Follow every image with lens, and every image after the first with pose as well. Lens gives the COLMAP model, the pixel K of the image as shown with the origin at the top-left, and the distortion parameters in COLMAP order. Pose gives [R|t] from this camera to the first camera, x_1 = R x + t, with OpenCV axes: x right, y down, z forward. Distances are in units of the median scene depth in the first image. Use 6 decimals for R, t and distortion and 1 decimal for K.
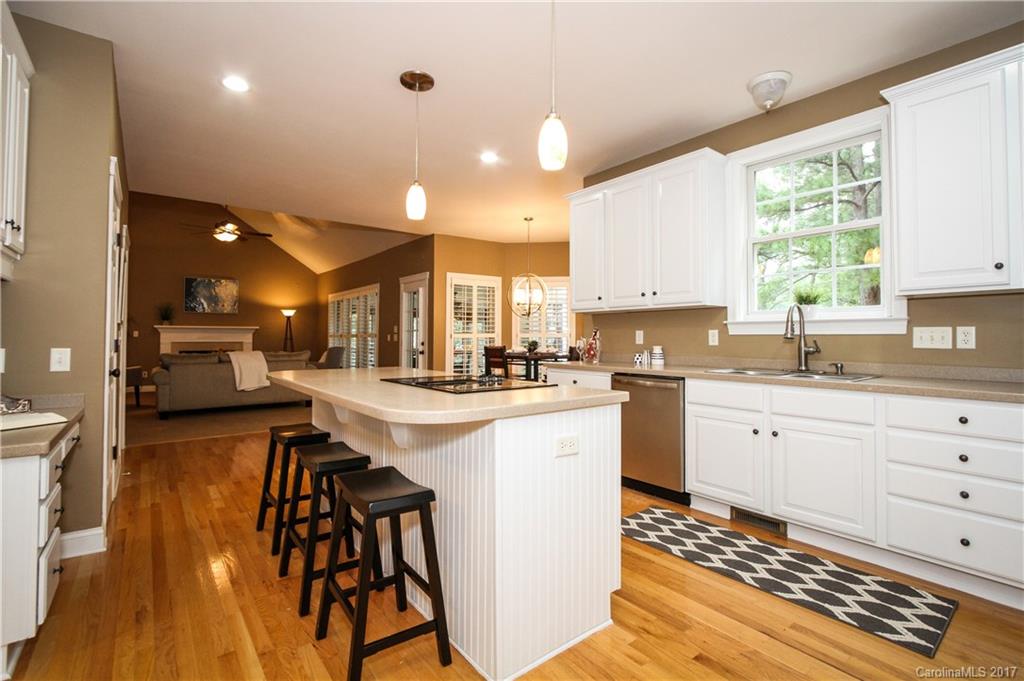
lens RADIAL K [[470.2, 0, 521.5], [0, 470.2, 337.6], [0, 0, 1]] dist [-0.011503, -0.000056]
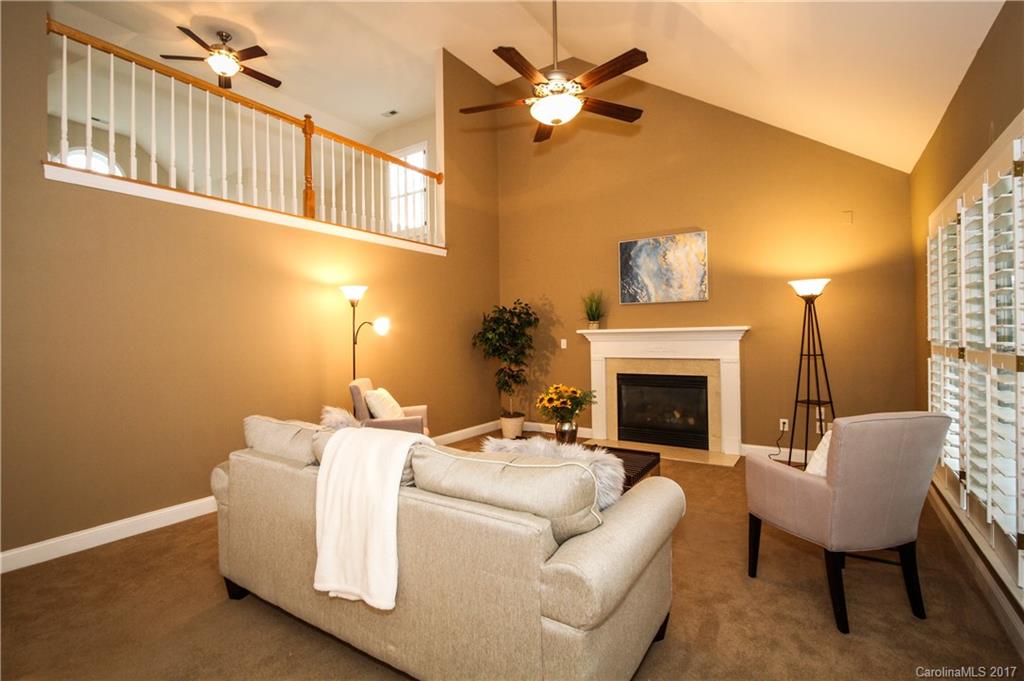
lens RADIAL K [[470.2, 0, 518.3], [0, 470.2, 330.1], [0, 0, 1]] dist [-0.011503, -0.000056]
pose [[0.313591, -0.014110, -0.949453, -0.589400], [0.024559, 0.999676, -0.006744, -0.060594], [0.949240, -0.021202, 0.313836, 1.855025]]
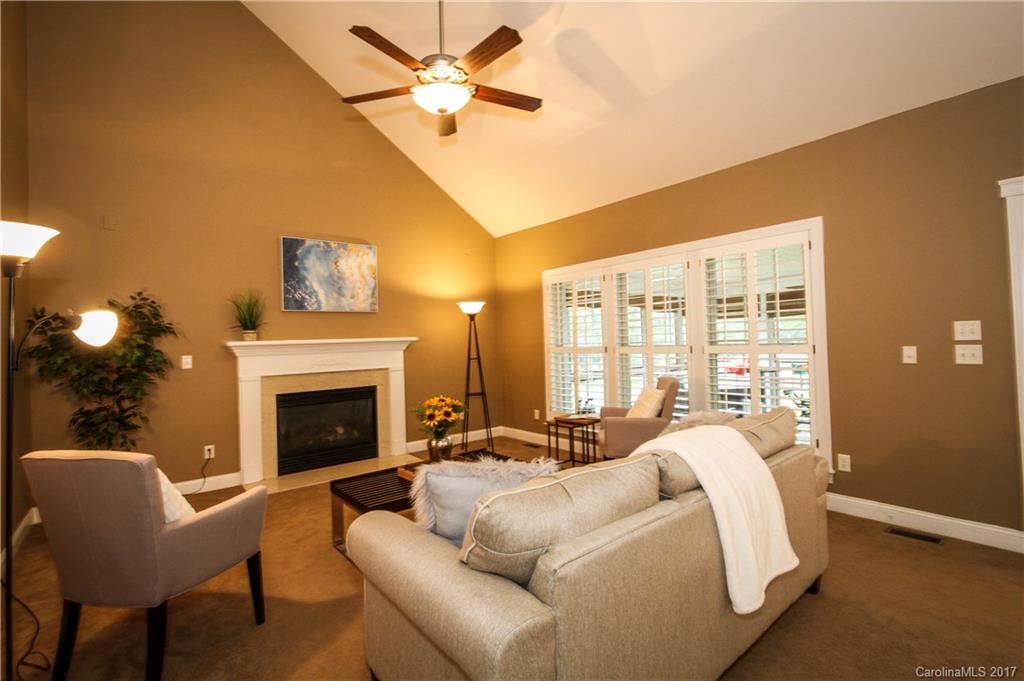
lens RADIAL K [[470.2, 0, 518.7], [0, 470.2, 338.5], [0, 0, 1]] dist [-0.011503, -0.000056]
pose [[0.999367, -0.033672, 0.011516, -1.293239], [0.033679, 0.999433, -0.000490, -0.049316], [-0.011493, 0.000877, 0.999934, 1.384890]]
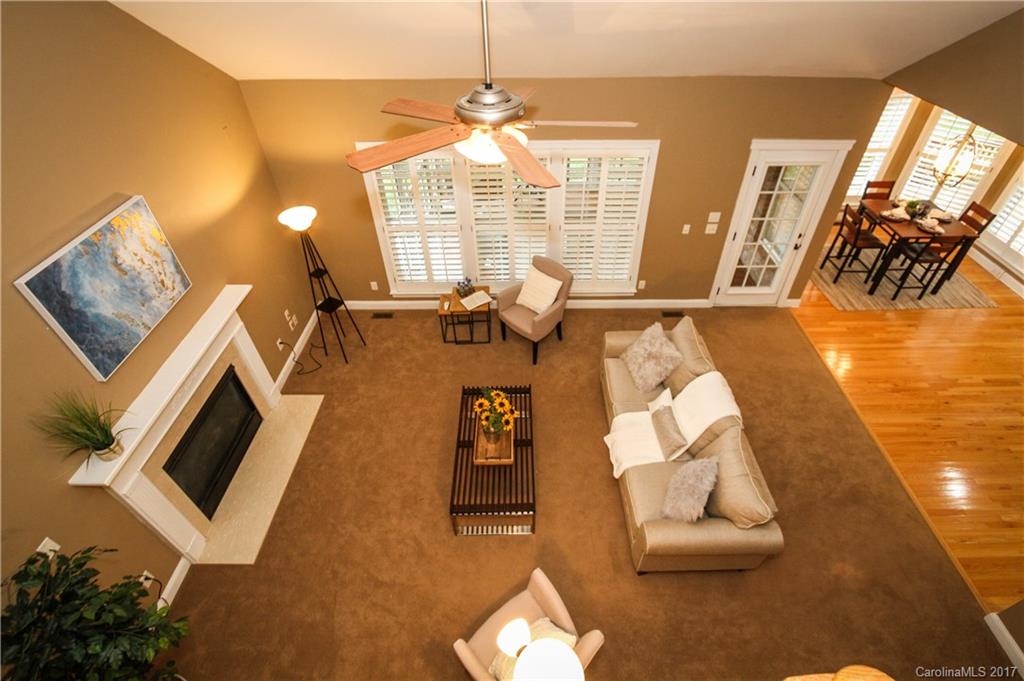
lens RADIAL K [[470.2, 0, 529.7], [0, 470.2, 315.8], [0, 0, 1]] dist [-0.011503, -0.000056]
pose [[0.619893, -0.510627, 0.595813, -1.868155], [0.002229, 0.760444, 0.649400, -0.711957], [-0.784683, -0.401230, 0.472532, 1.779842]]
